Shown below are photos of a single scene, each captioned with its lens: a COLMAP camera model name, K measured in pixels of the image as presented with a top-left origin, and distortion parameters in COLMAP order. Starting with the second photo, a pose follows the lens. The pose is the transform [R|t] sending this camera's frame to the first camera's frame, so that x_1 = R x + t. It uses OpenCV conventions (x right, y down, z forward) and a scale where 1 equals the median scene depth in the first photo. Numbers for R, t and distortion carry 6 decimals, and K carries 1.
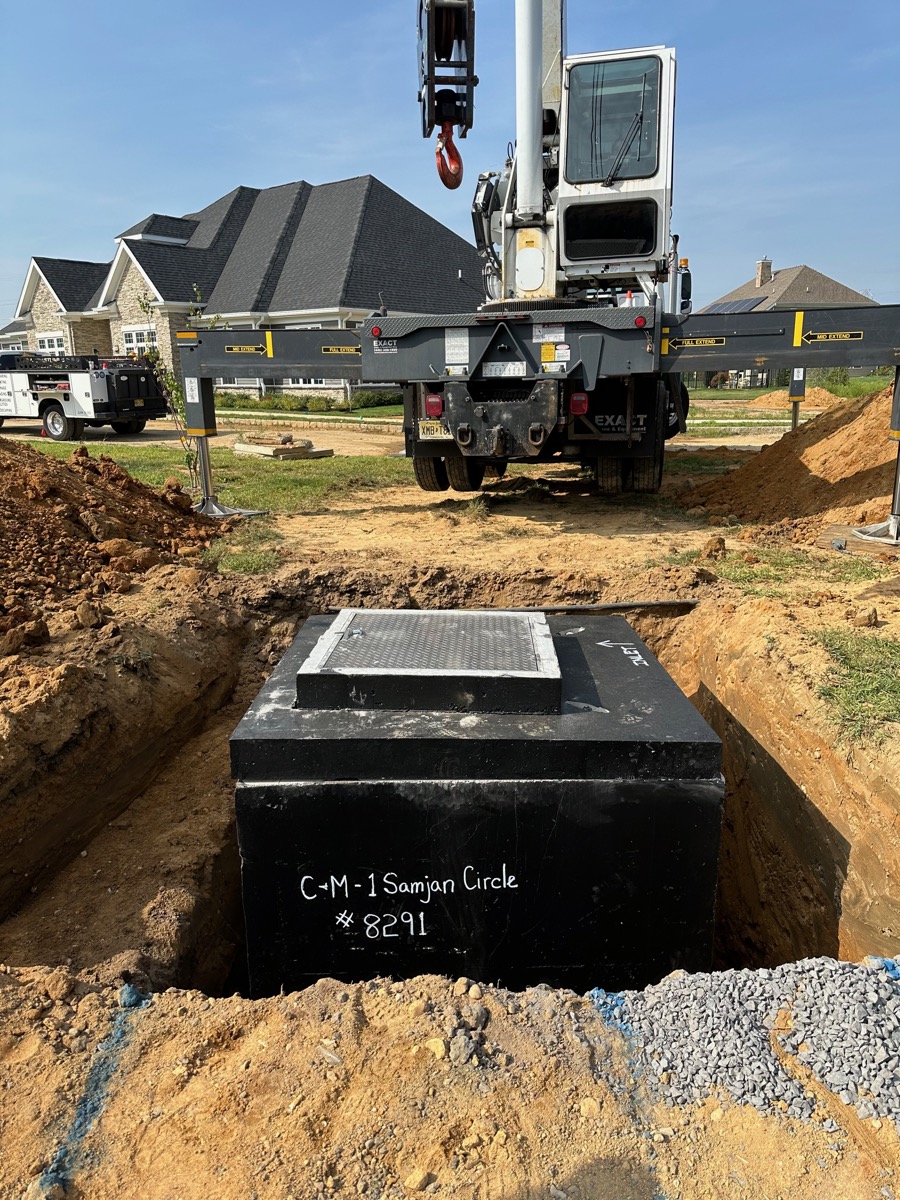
lens RADIAL K [[854.1, 0, 451.3], [0, 854.1, 598.9], [0, 0, 1]] dist [0.055592, 0.002694]
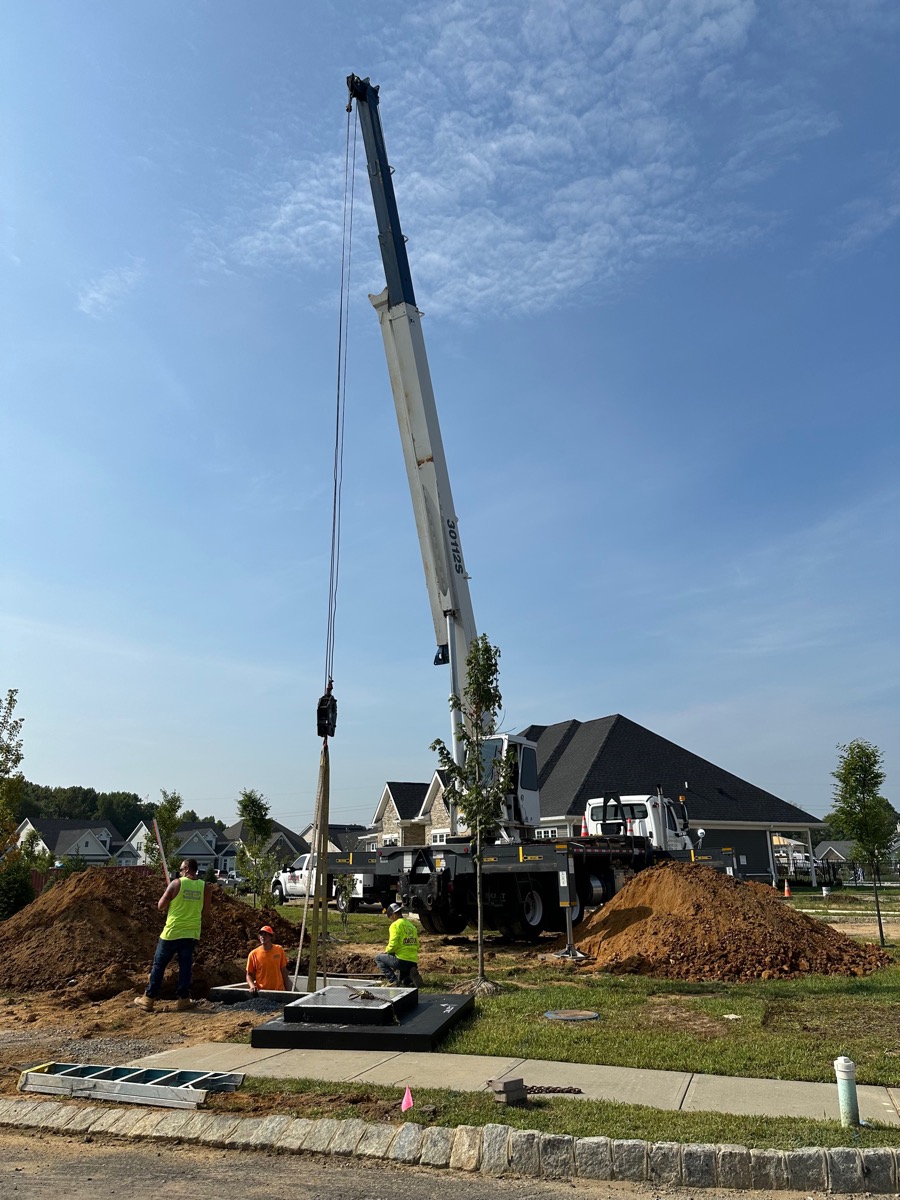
lens RADIAL K [[854.1, 0, 450.5], [0, 854.1, 600.8], [0, 0, 1]] dist [0.055592, 0.002694]
pose [[0.916557, -0.109783, -0.384541, 0.219295], [-0.108480, 0.857271, -0.503307, 0.052033], [0.384910, 0.503024, 0.773829, -0.219799]]
